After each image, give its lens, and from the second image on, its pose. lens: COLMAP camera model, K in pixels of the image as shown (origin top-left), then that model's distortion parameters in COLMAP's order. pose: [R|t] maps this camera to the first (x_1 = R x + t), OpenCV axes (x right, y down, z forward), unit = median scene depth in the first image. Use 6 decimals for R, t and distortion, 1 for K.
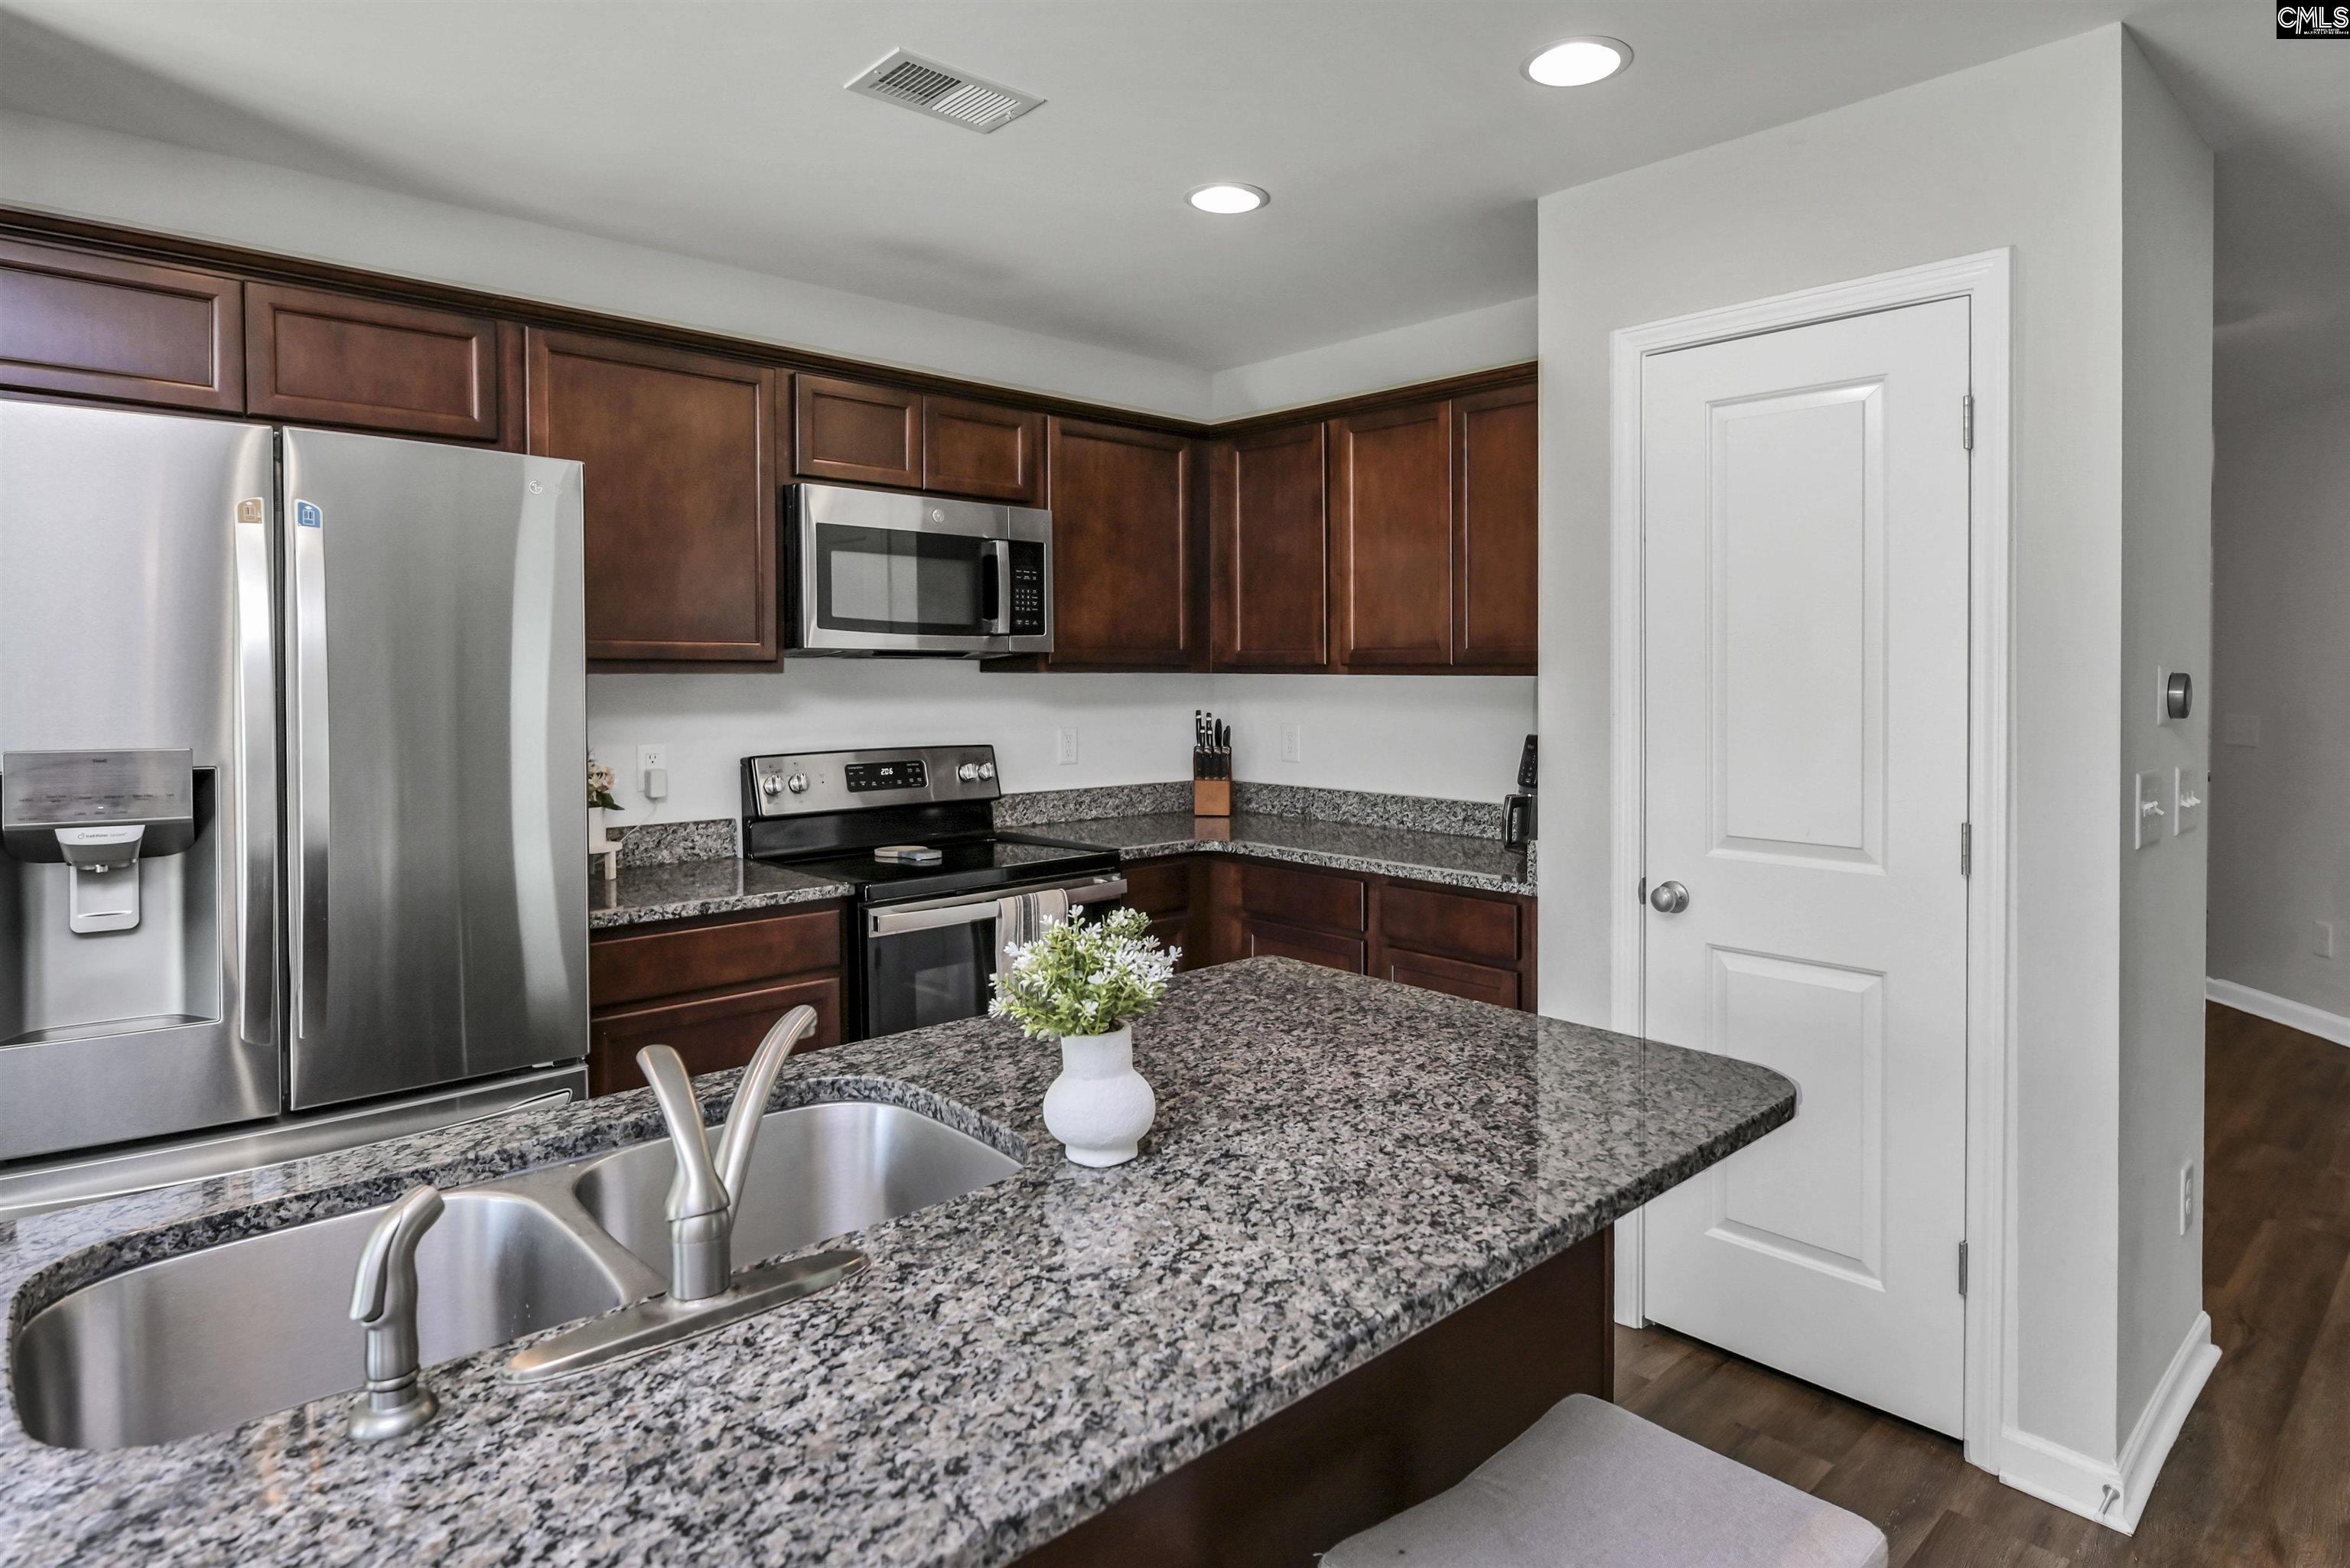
lens RADIAL K [[1297.1, 0, 1230.5], [0, 1297.1, 719.0], [0, 0, 1]] dist [-0.002369, -0.000392]
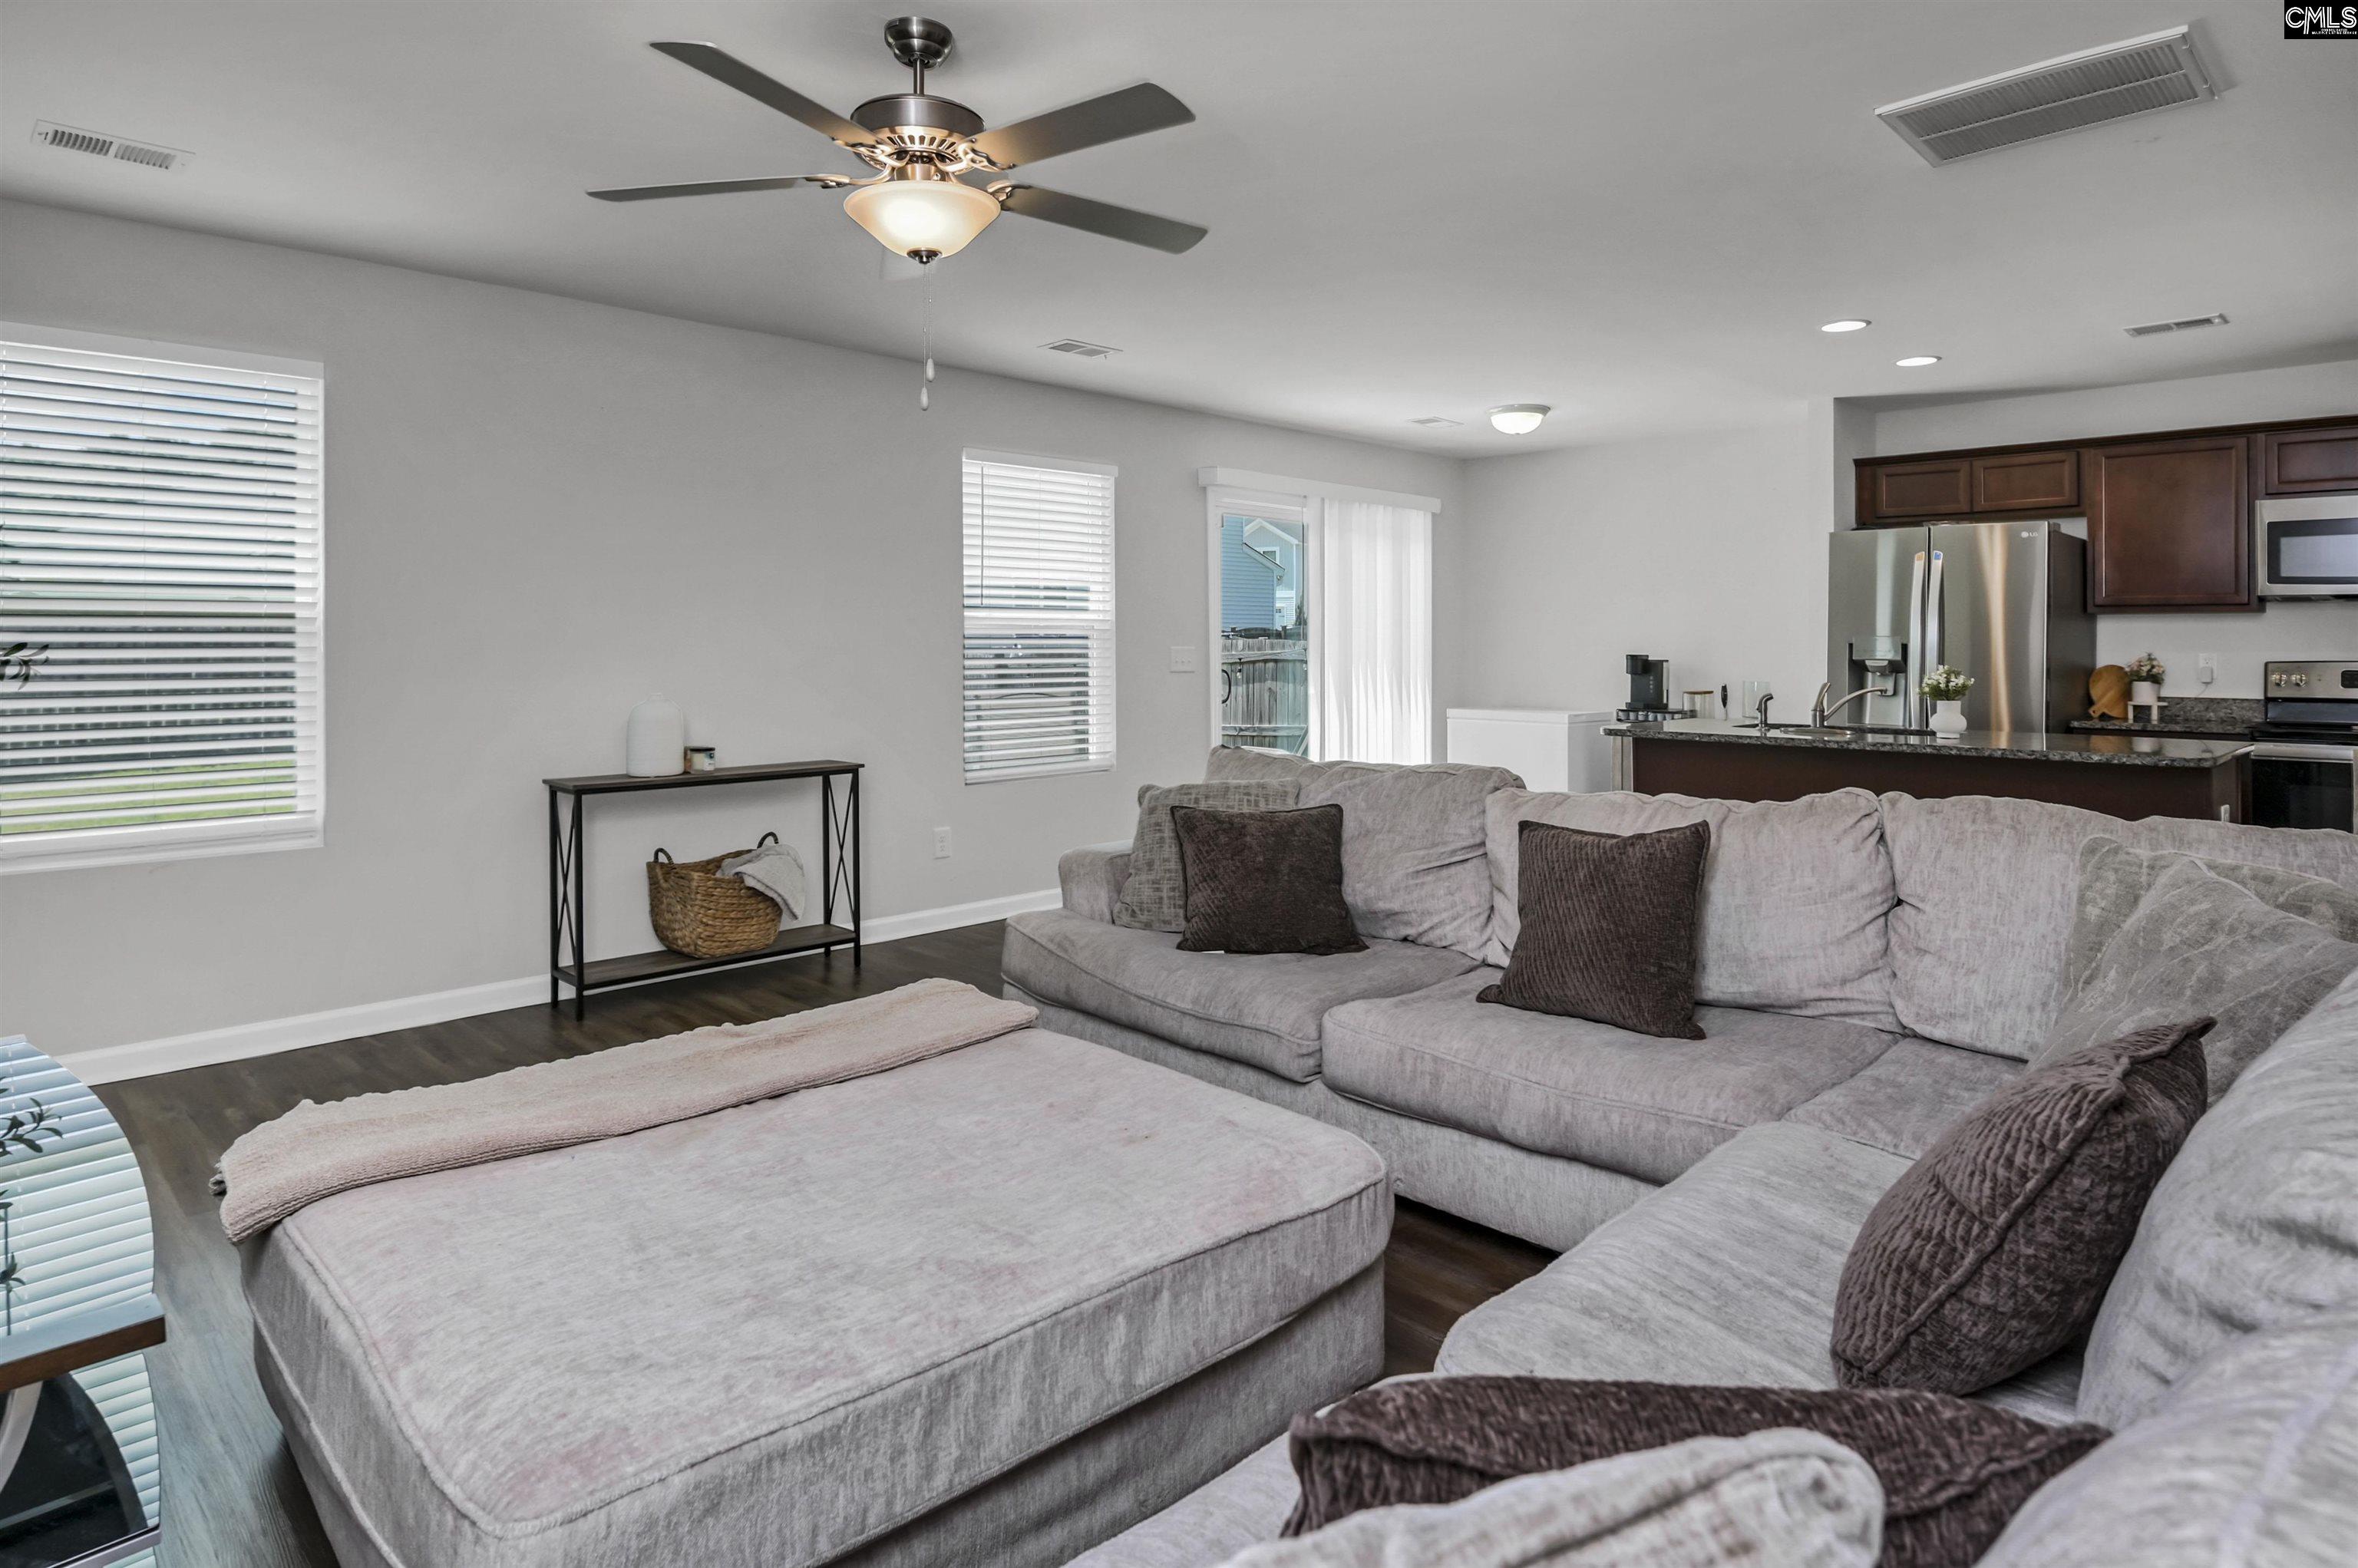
lens RADIAL K [[1493.6, 0, 1174.7], [0, 1493.6, 580.3], [0, 0, 1]] dist [-0.000339, -0.000777]
pose [[0.051123, -0.048340, -0.997522, 1.516330], [-0.036762, 0.998060, -0.050250, 0.074487], [0.998016, 0.039240, 0.049247, -0.512089]]
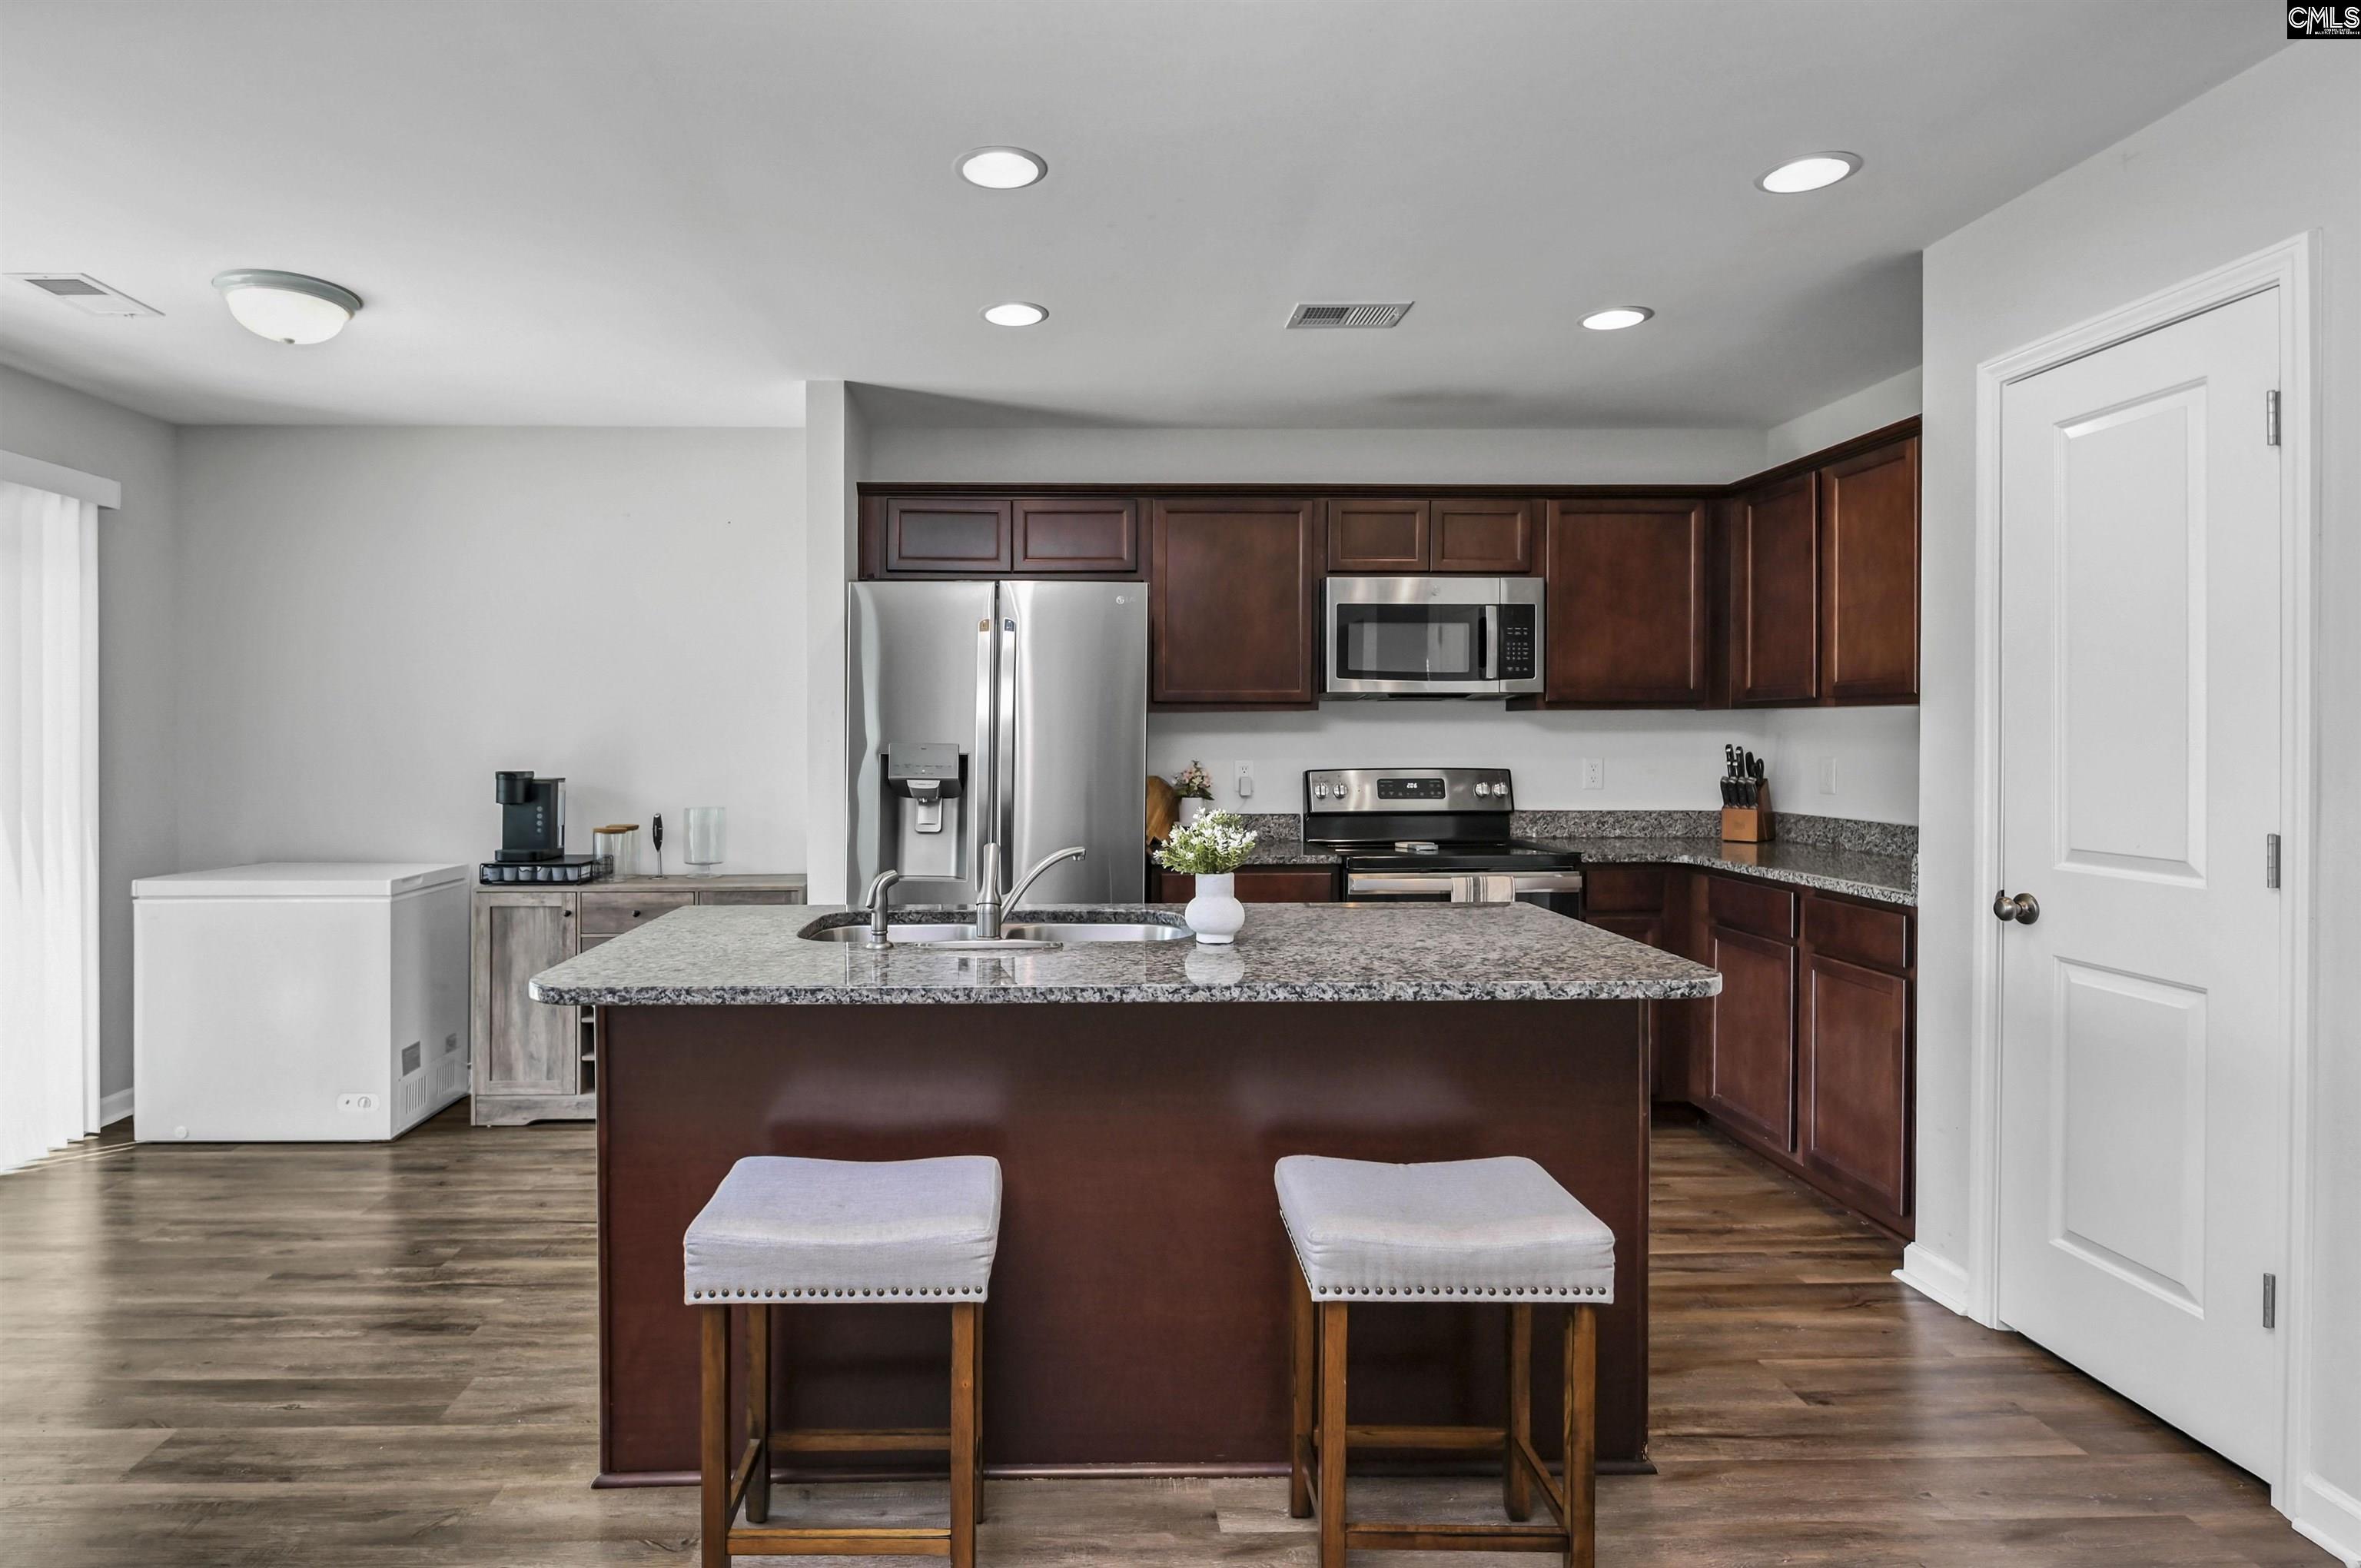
lens RADIAL K [[1271.2, 0, 1127.1], [0, 1271.2, 752.5], [0, 0, 1]] dist [-0.006144, -0.000202]
pose [[0.758860, 0.000835, -0.651253, 0.402594], [-0.016414, 0.999706, -0.017844, 0.038707], [0.651047, 0.024231, 0.758651, -0.197092]]
